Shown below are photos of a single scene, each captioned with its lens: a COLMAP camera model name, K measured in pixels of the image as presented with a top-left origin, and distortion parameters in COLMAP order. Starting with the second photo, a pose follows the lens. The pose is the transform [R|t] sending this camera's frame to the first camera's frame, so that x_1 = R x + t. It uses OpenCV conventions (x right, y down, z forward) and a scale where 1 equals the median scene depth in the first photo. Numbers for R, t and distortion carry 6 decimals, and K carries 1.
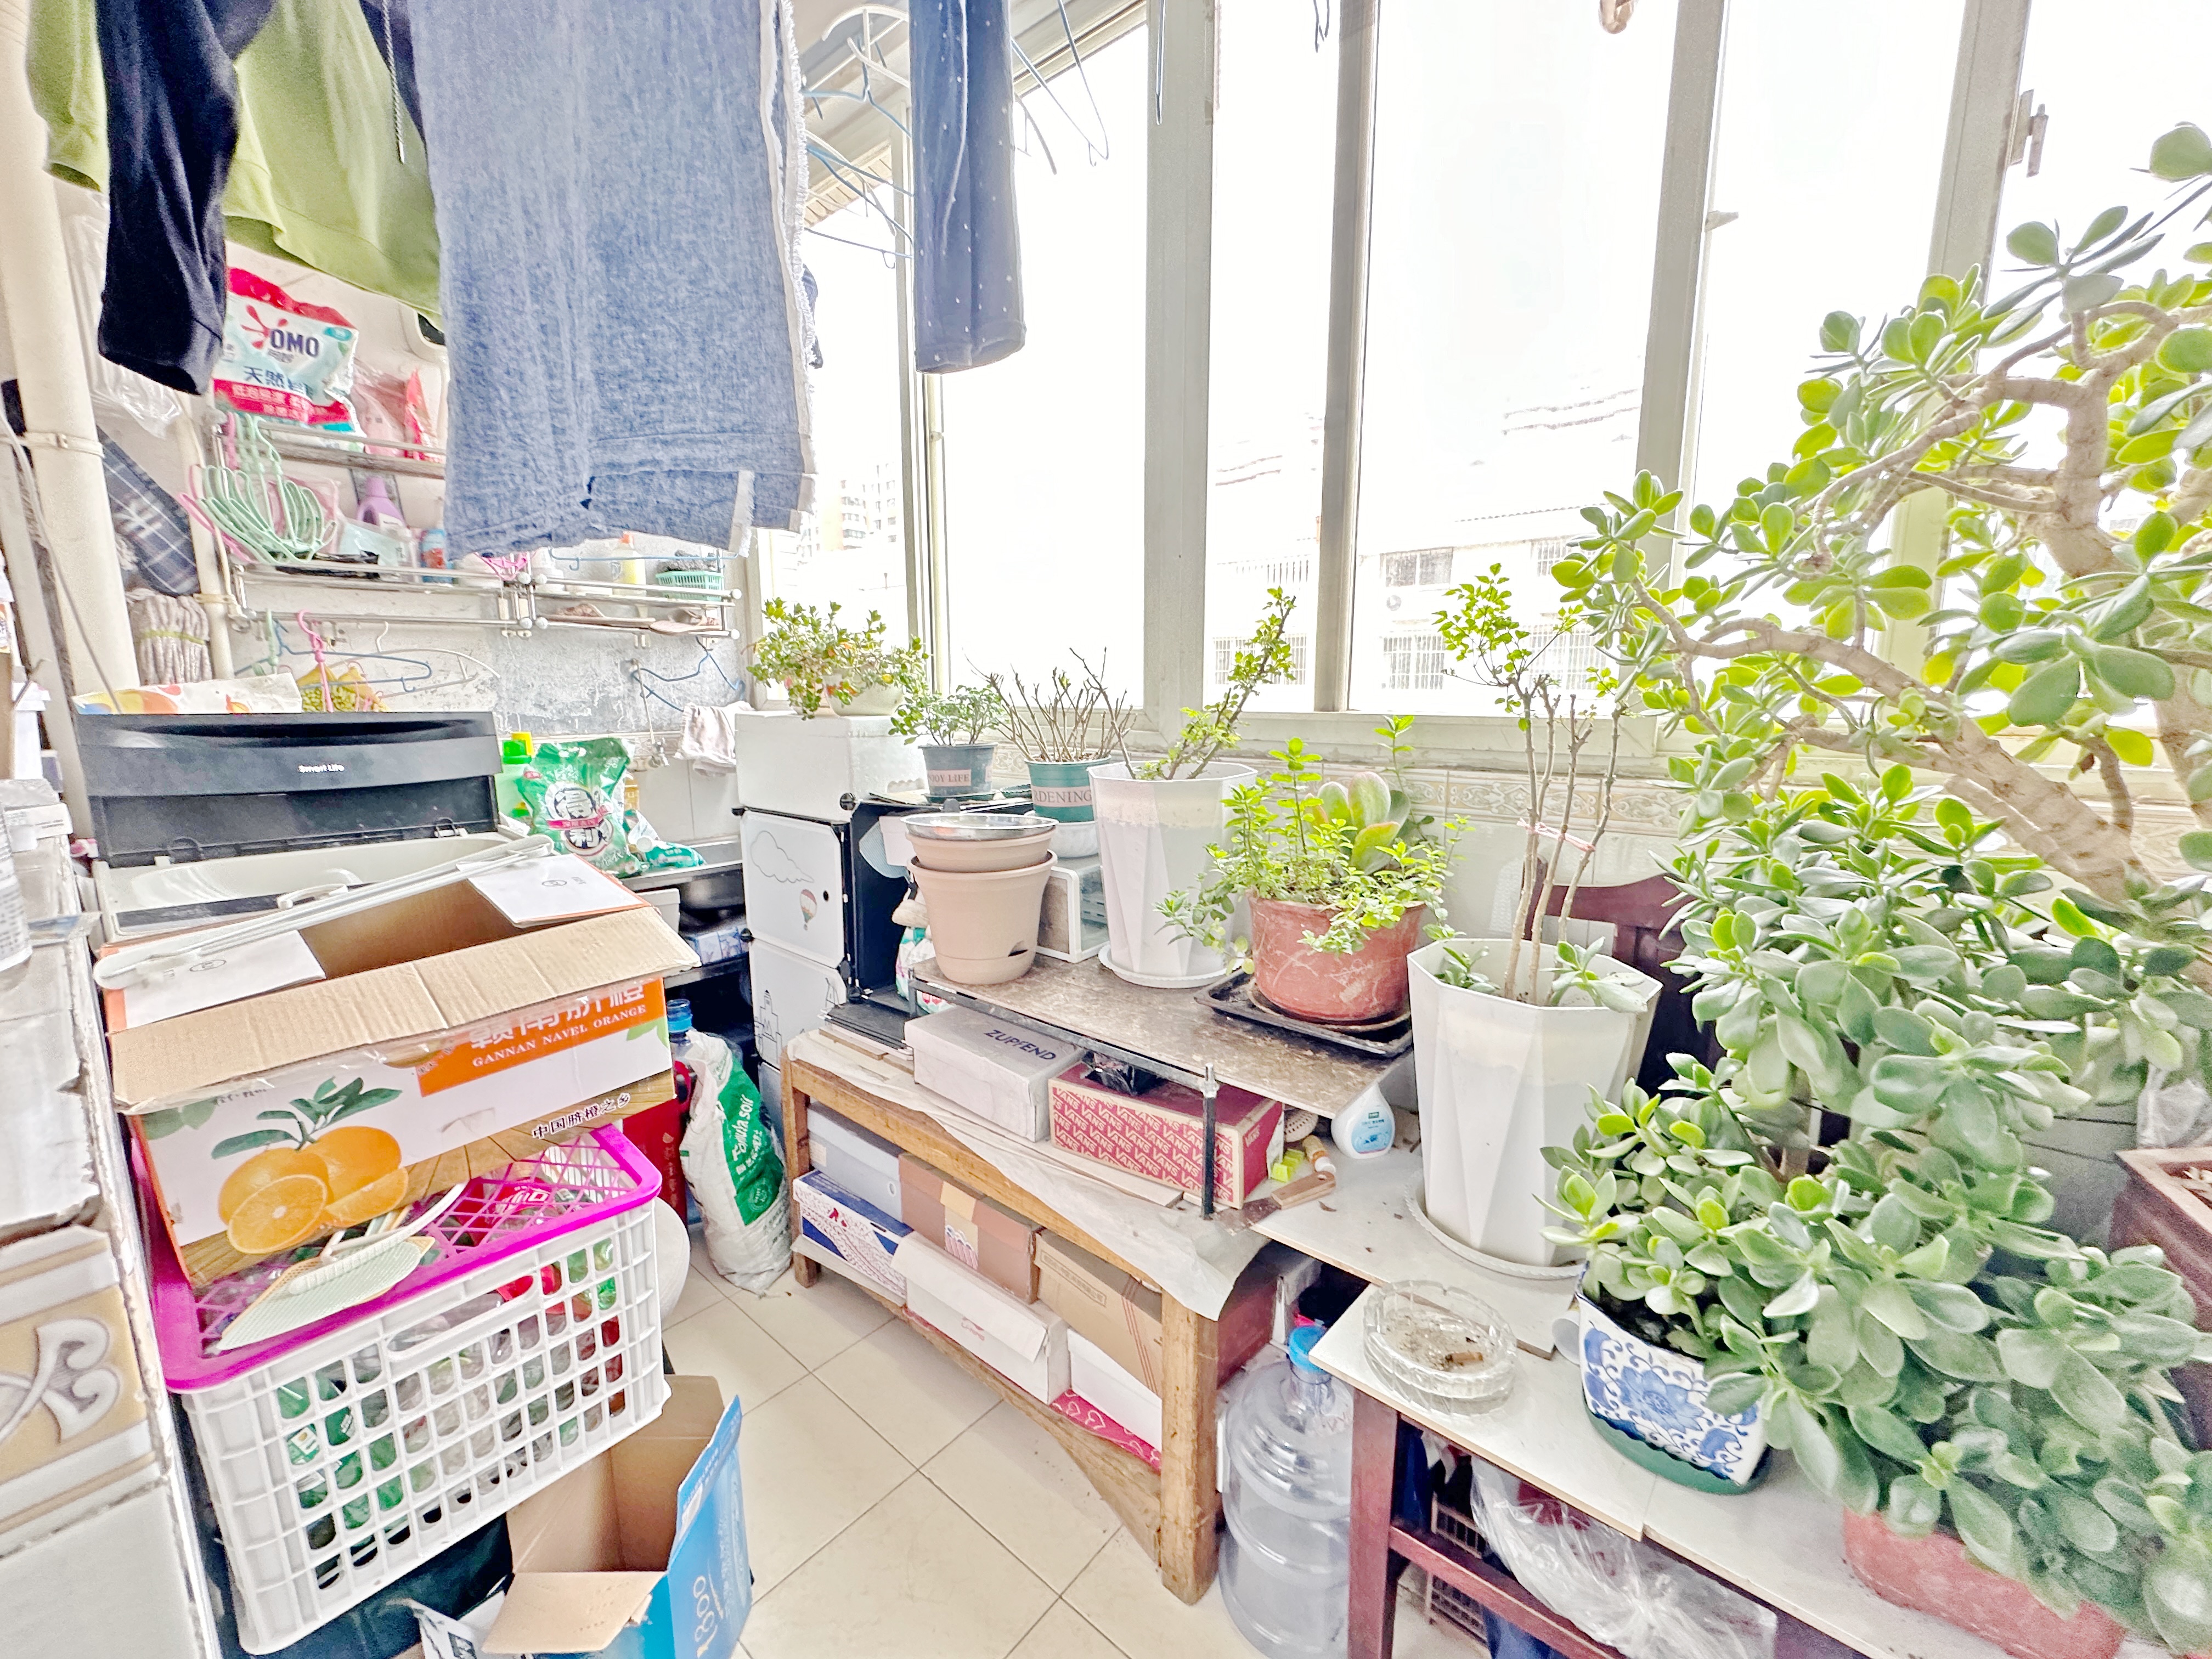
lens RADIAL K [[875.1, 0, 1101.5], [0, 875.1, 828.7], [0, 0, 1]] dist [0.000248, 0.000186]
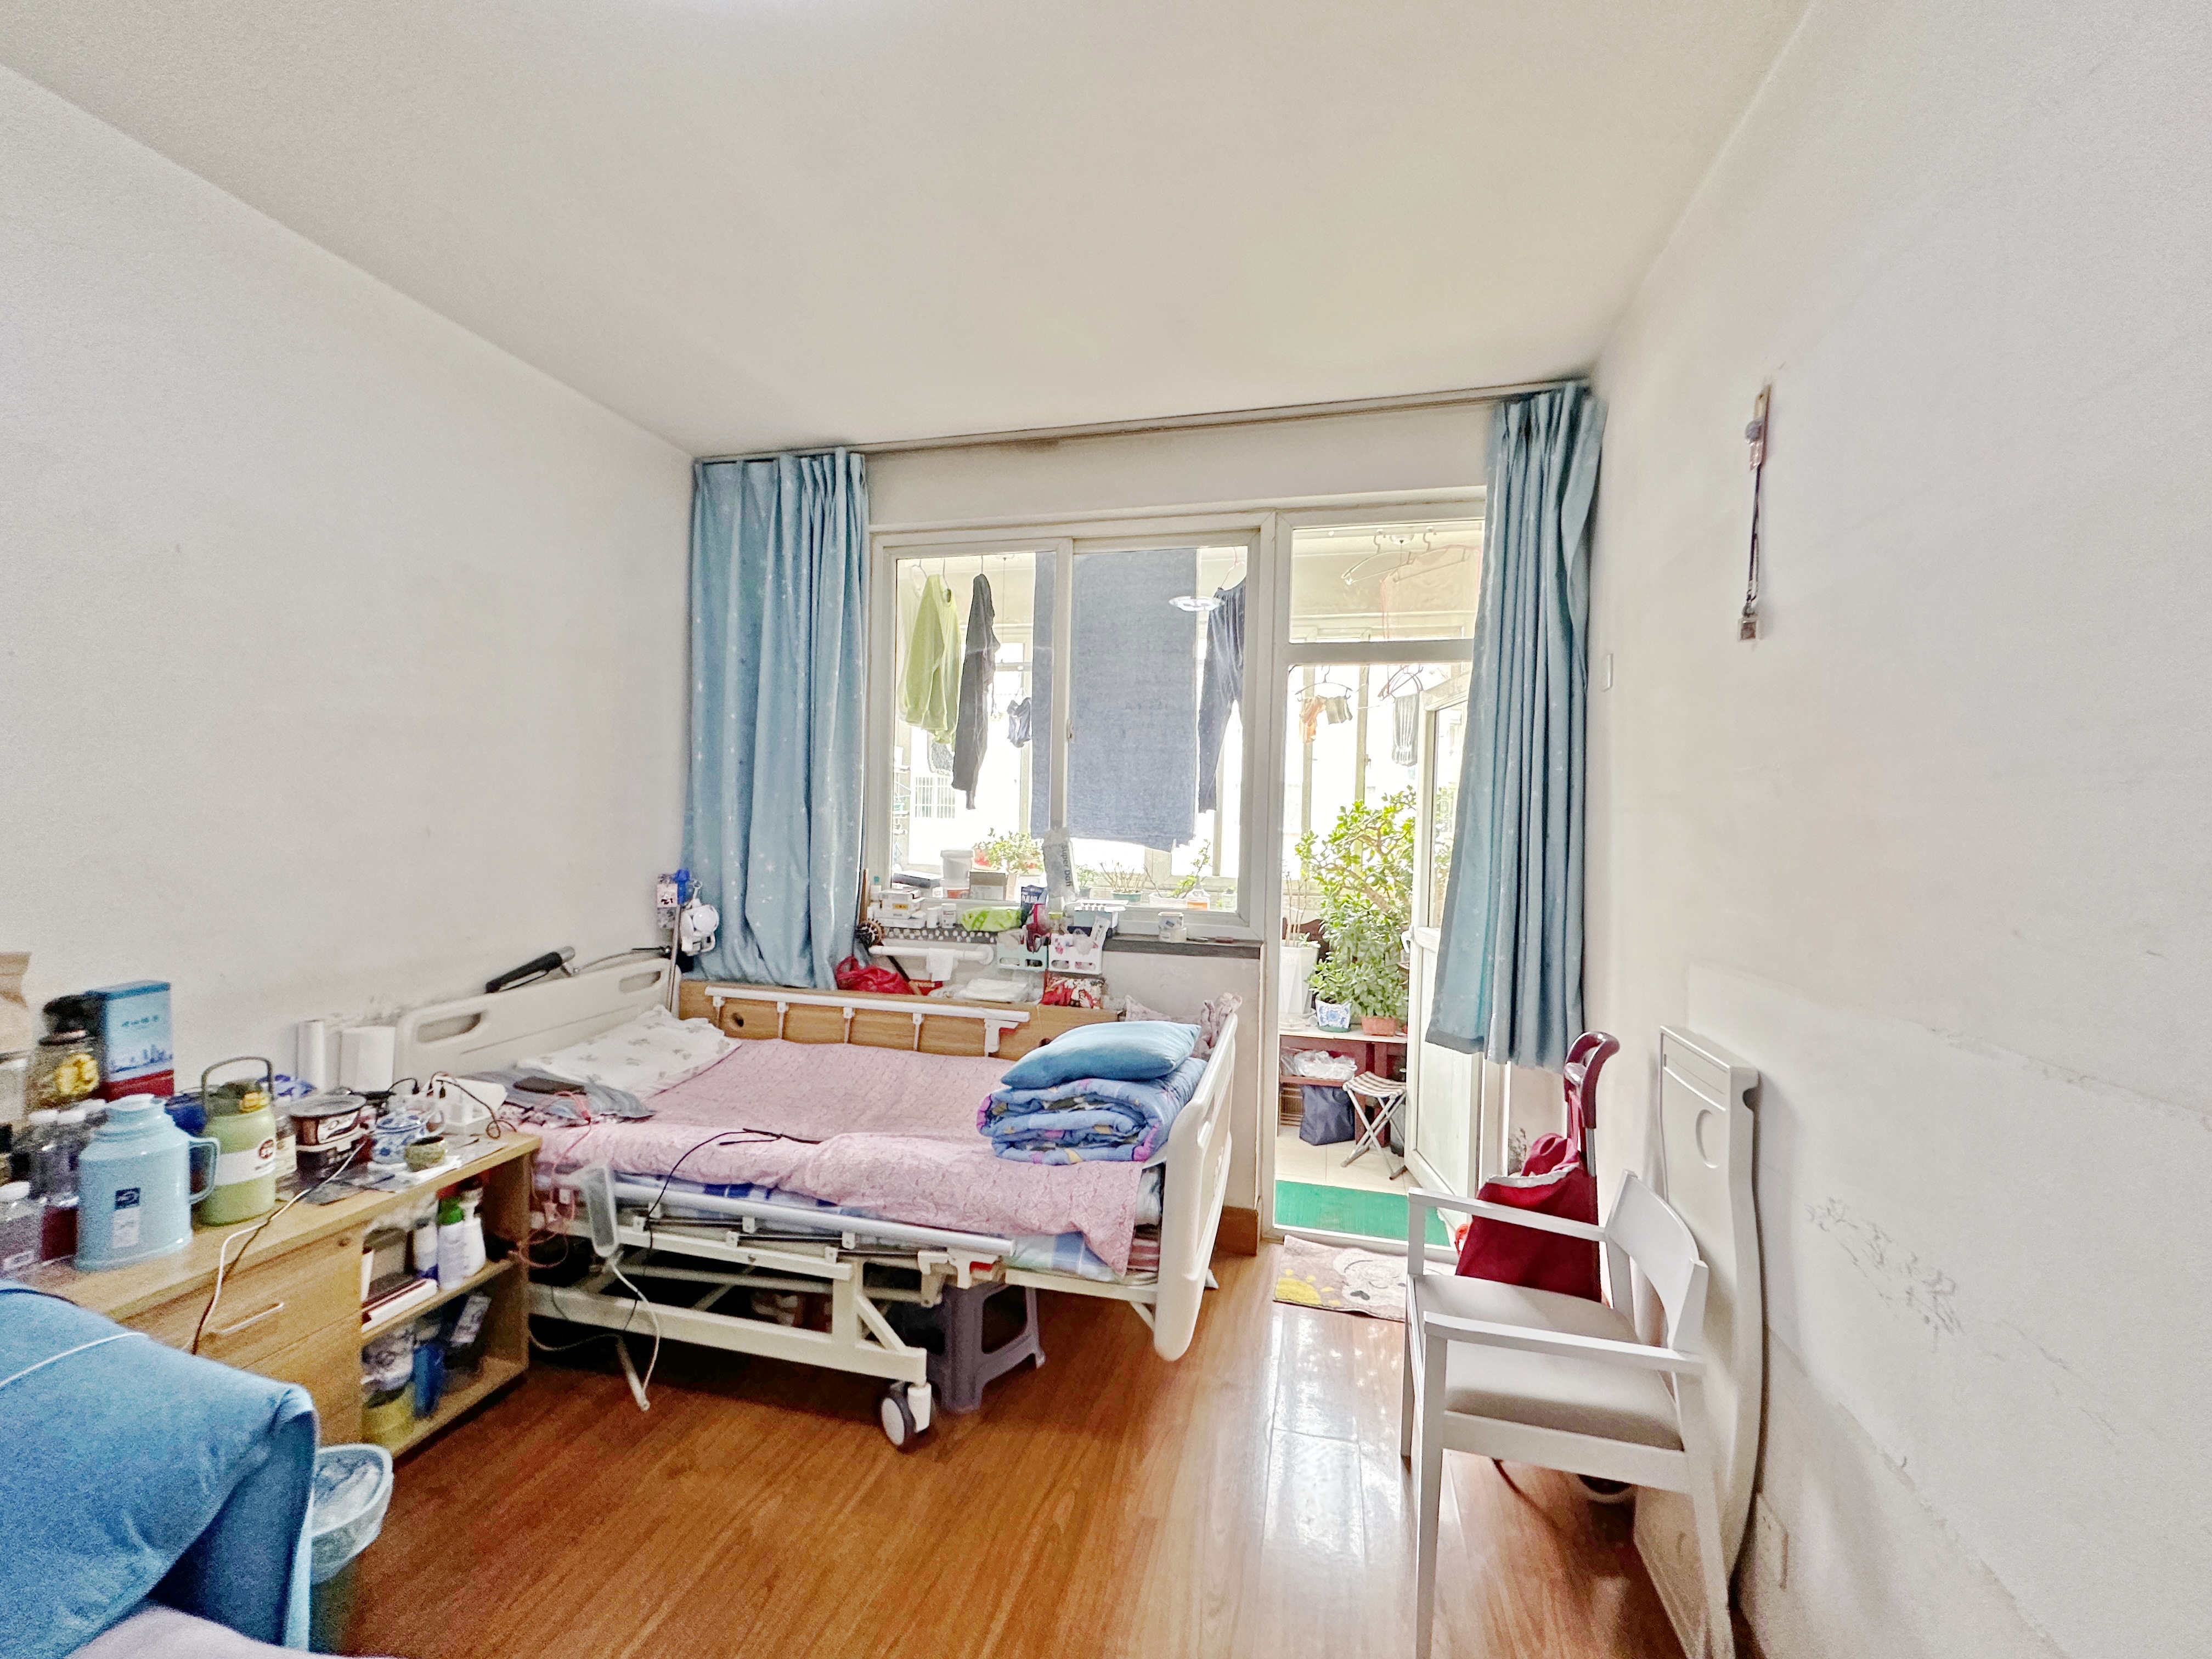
lens RADIAL K [[875.1, 0, 1108.3], [0, 875.1, 831.0], [0, 0, 1]] dist [0.000248, 0.000186]
pose [[0.892744, 0.019680, 0.450134, -2.775816], [0.044605, 0.990278, -0.131760, 0.187607], [-0.448350, 0.137706, 0.883187, -2.989207]]
